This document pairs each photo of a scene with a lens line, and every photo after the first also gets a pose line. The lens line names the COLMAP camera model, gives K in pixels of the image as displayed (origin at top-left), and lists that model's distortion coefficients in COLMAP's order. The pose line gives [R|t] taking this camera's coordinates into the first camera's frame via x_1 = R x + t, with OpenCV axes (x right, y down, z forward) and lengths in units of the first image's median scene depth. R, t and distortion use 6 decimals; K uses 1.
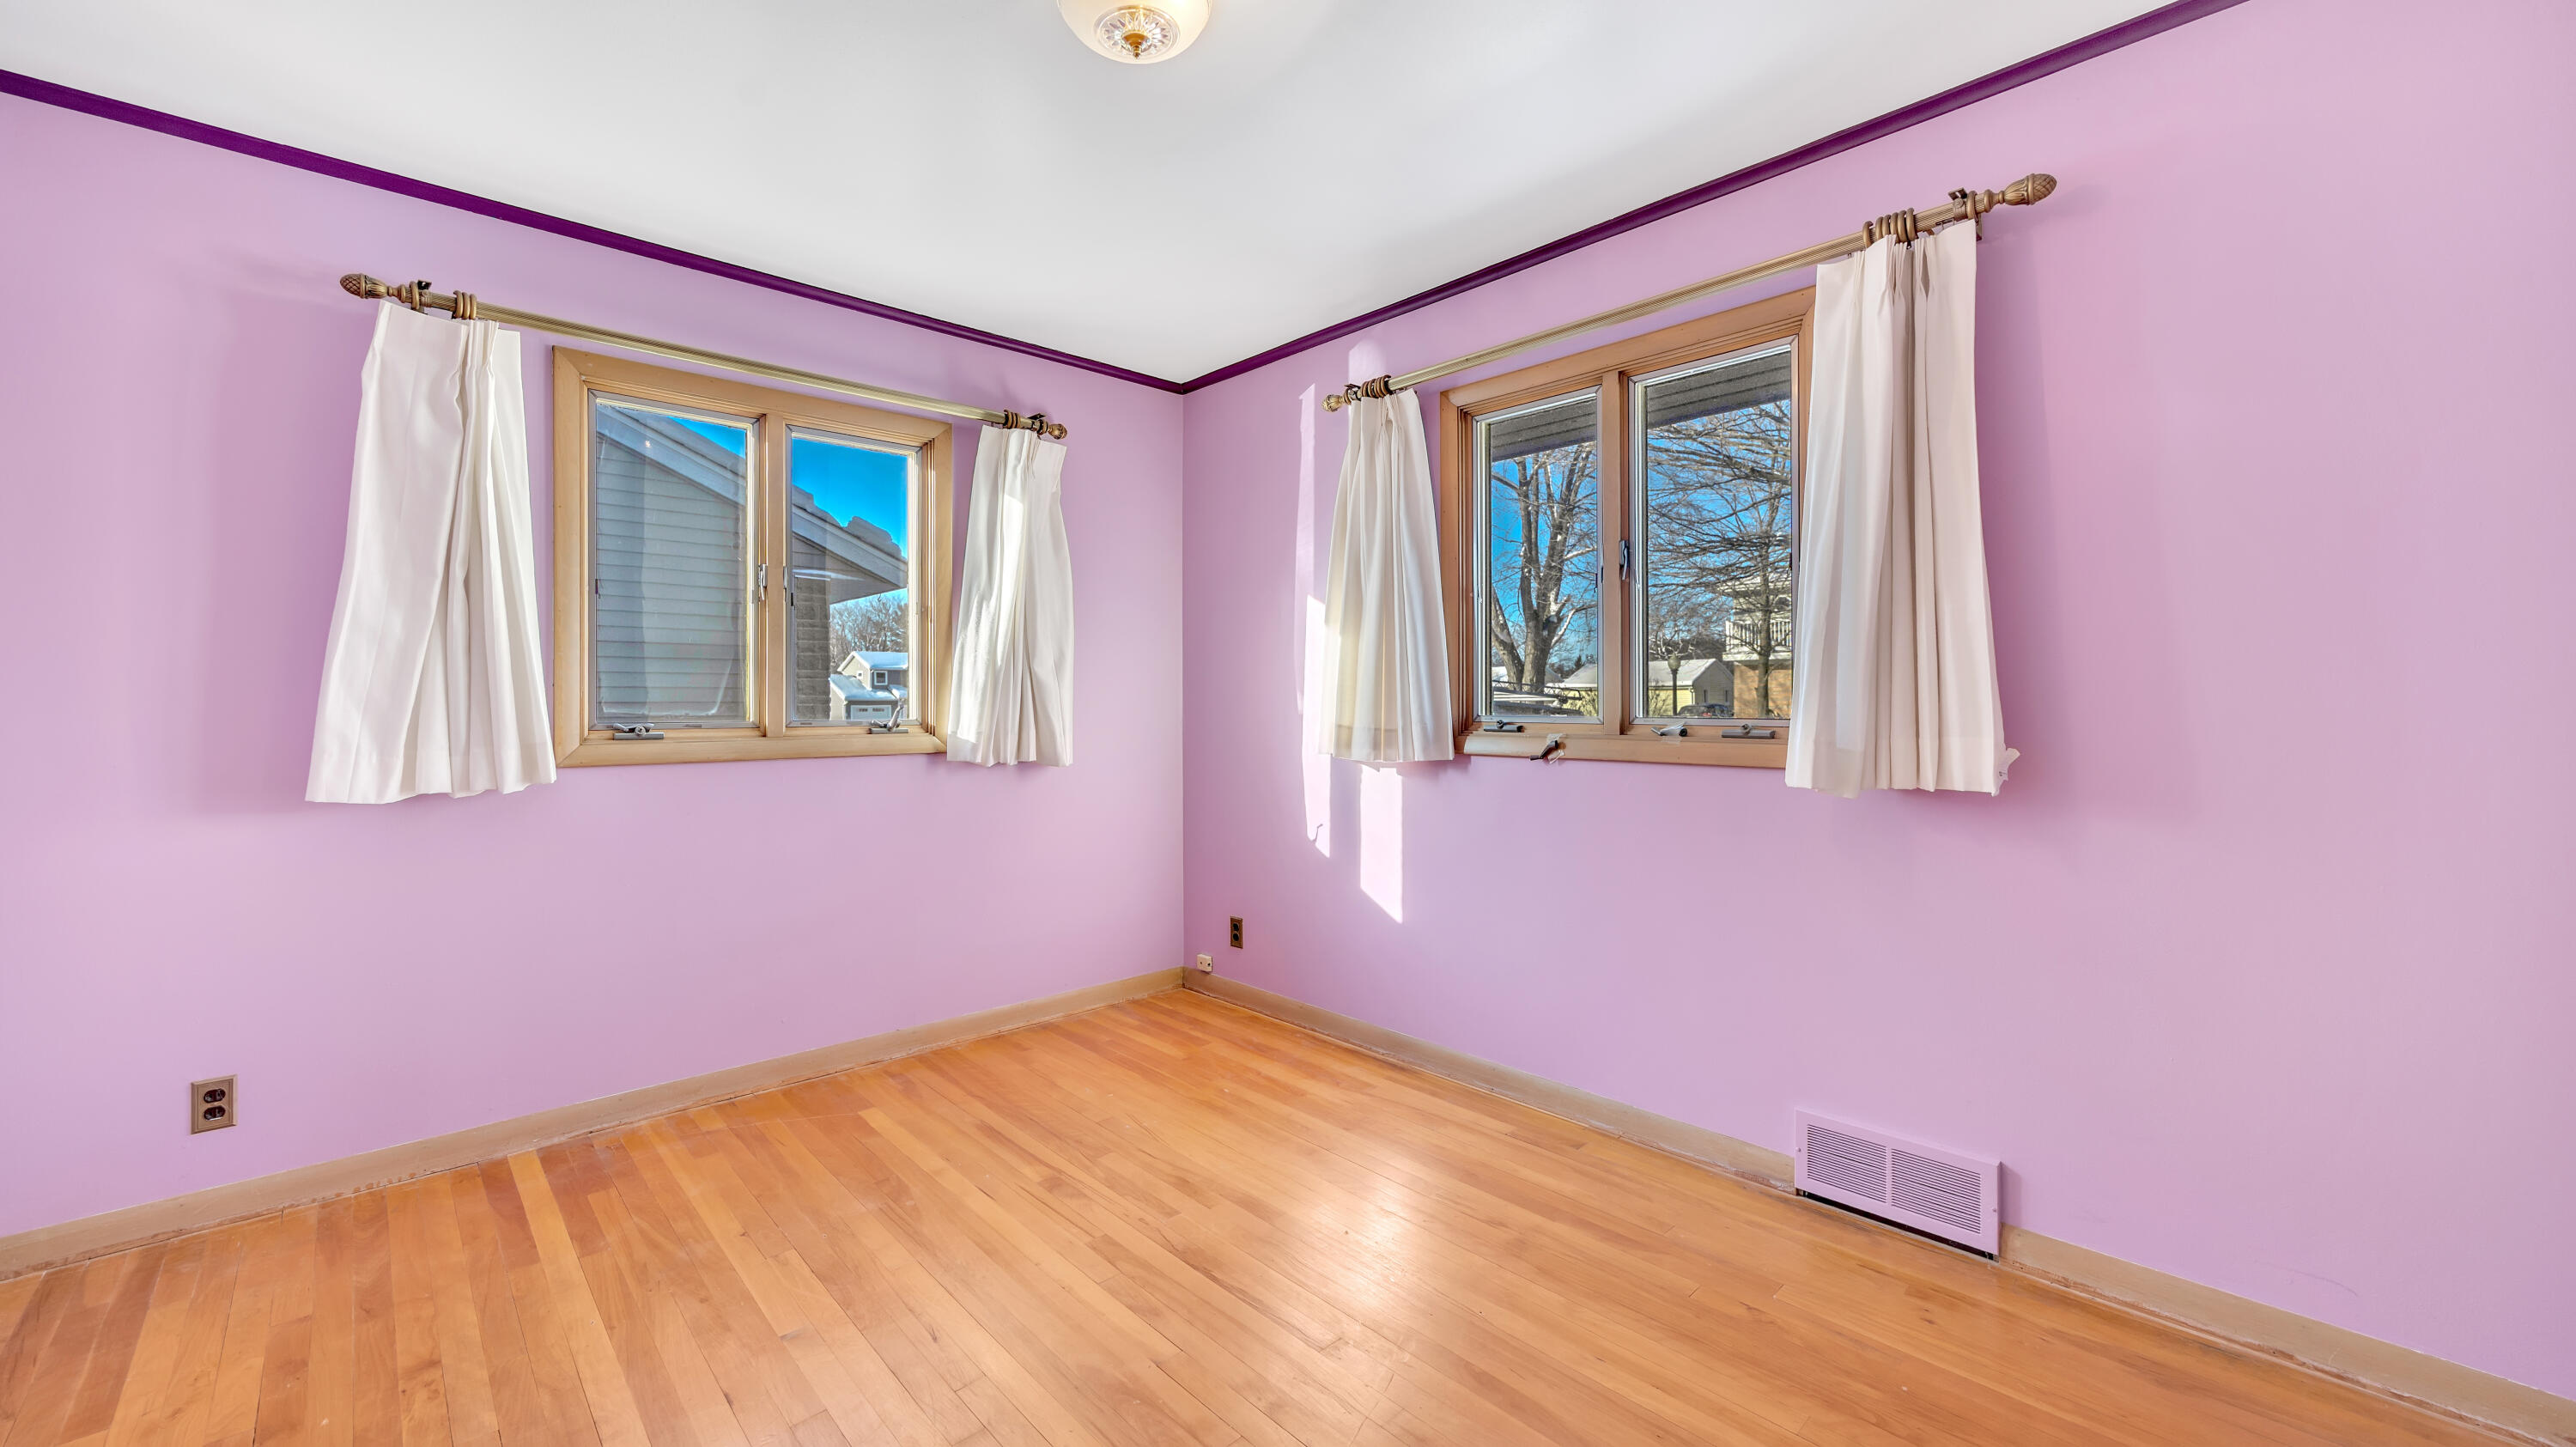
lens RADIAL K [[982.6, 0, 1297.2], [0, 982.6, 703.0], [0, 0, 1]] dist [-0.007432, 0.000191]
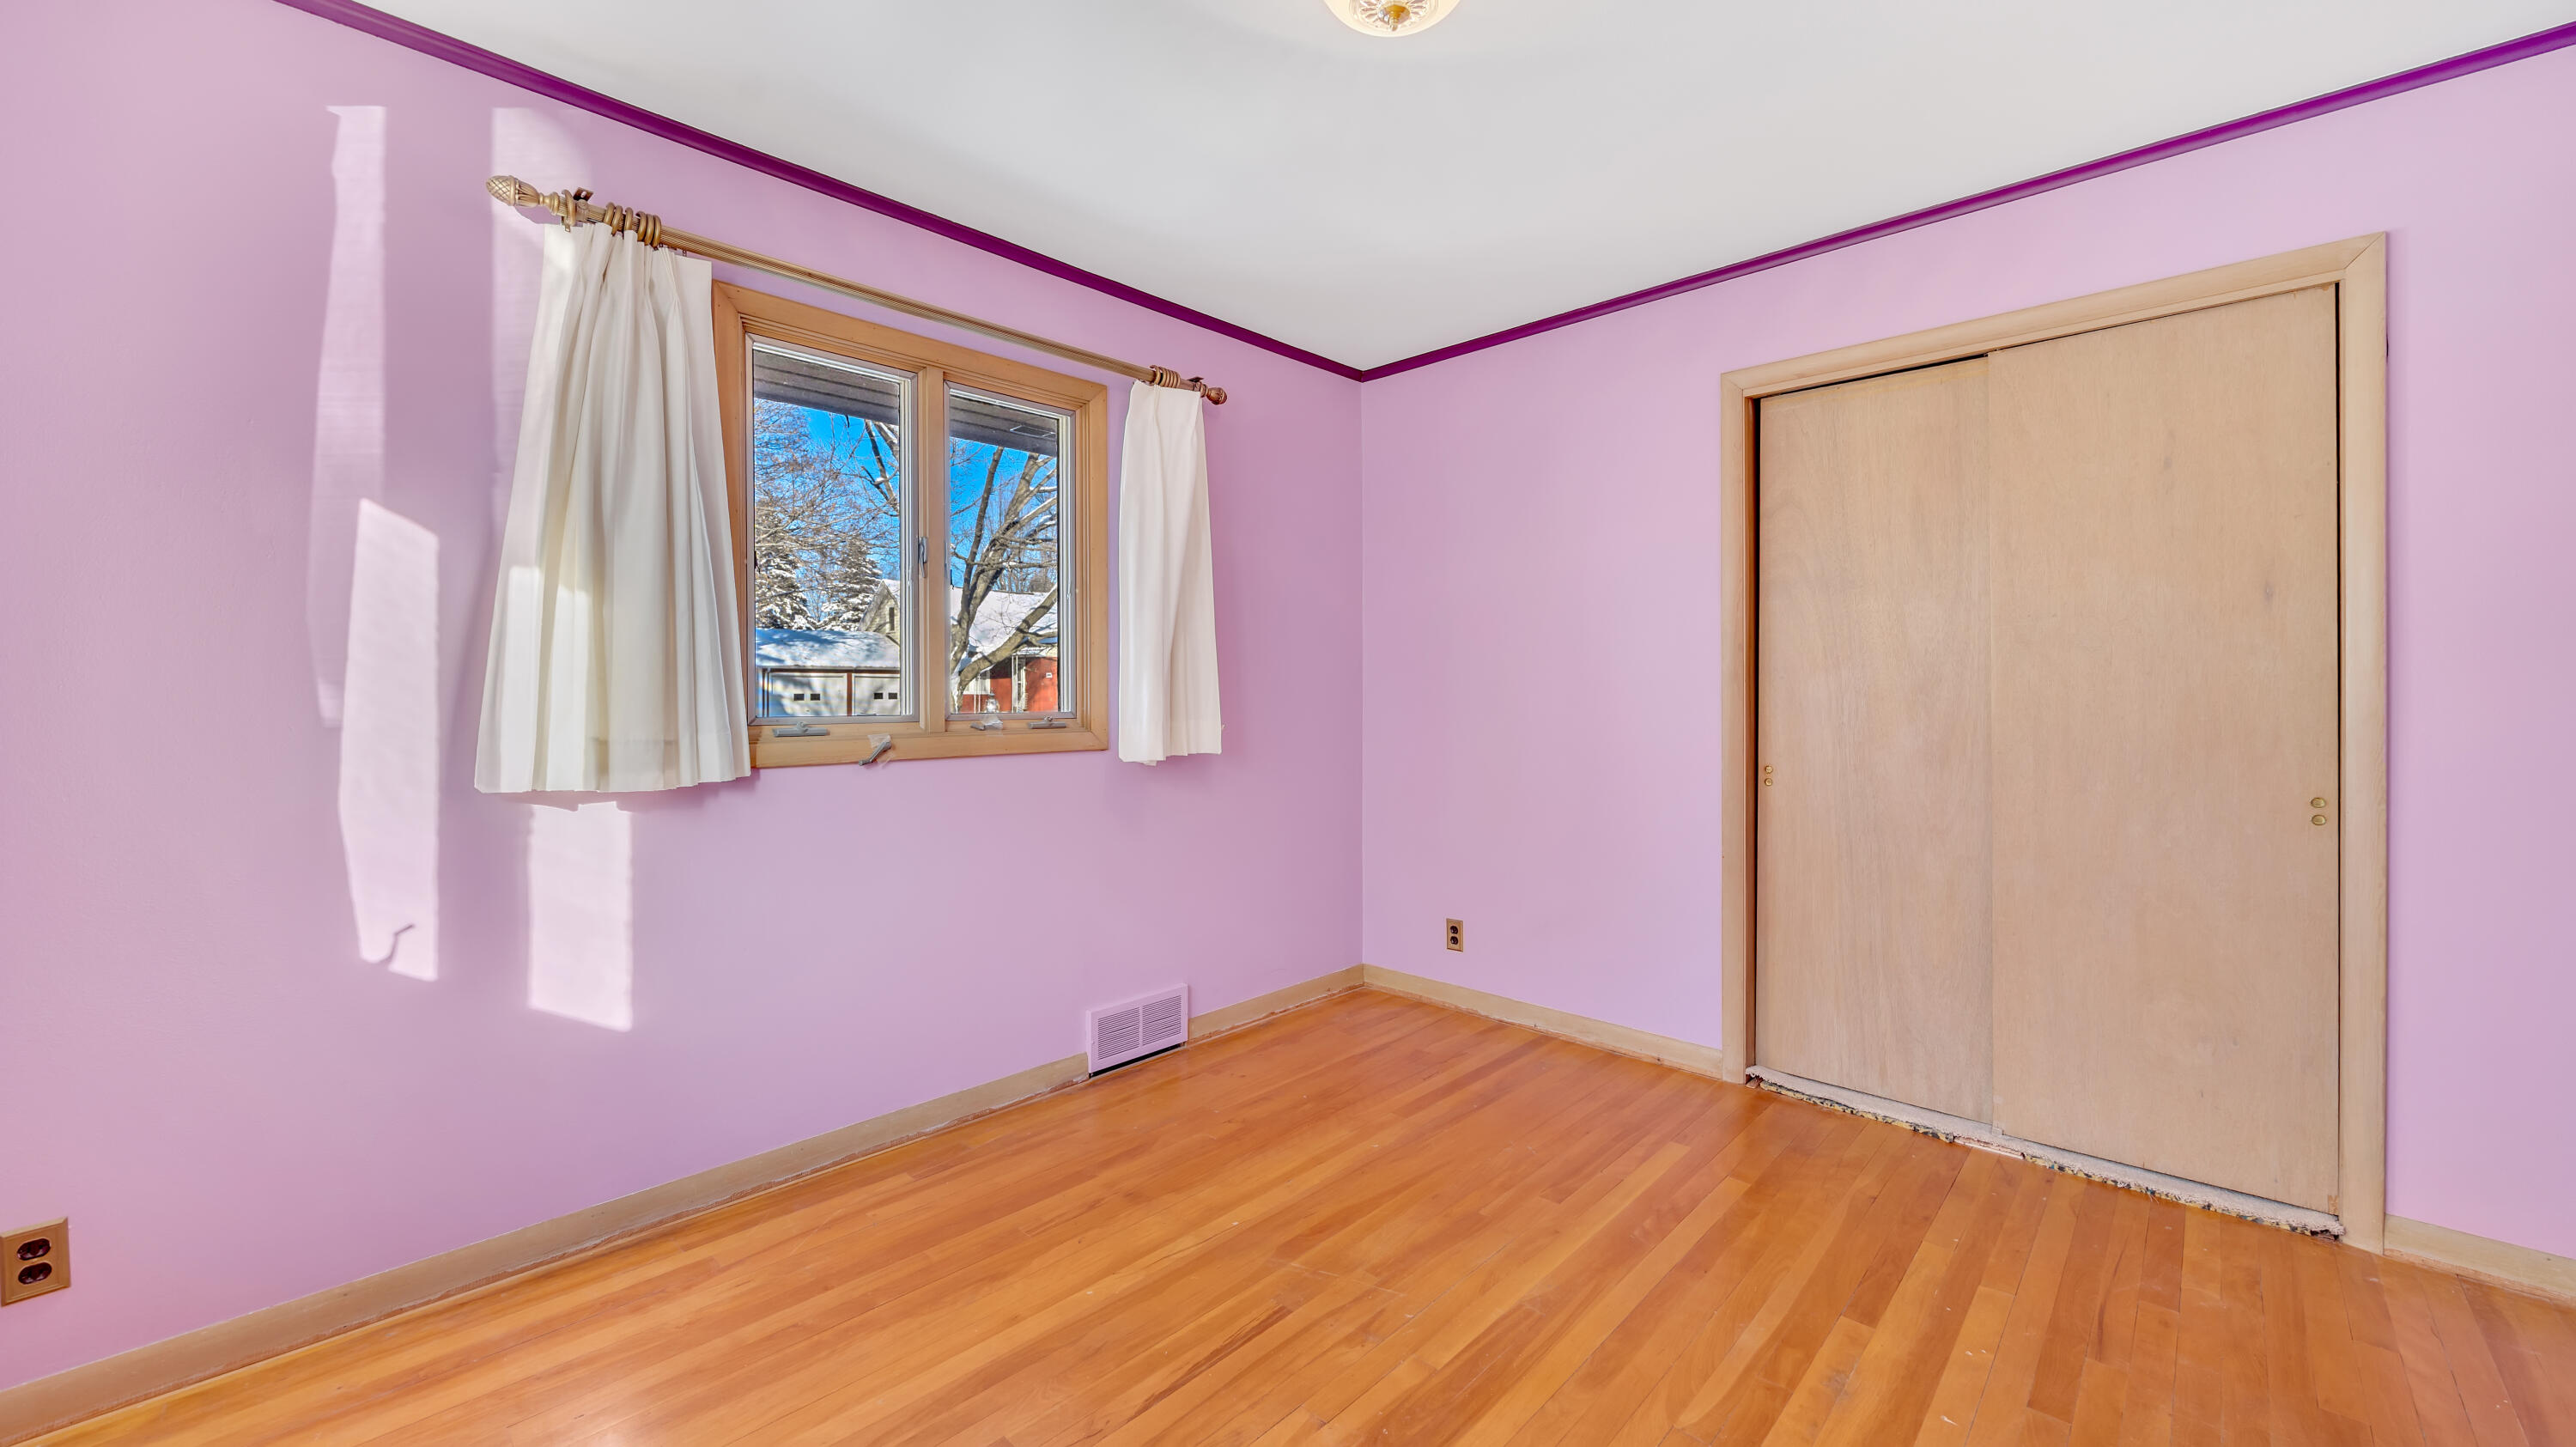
lens RADIAL K [[982.6, 0, 1238.6], [0, 982.6, 705.1], [0, 0, 1]] dist [-0.007432, 0.000191]
pose [[-0.019981, -0.006879, 0.999777, -0.694924], [0.008004, 0.999943, 0.007040, 0.000145], [-0.999768, 0.008142, -0.019925, 0.725249]]
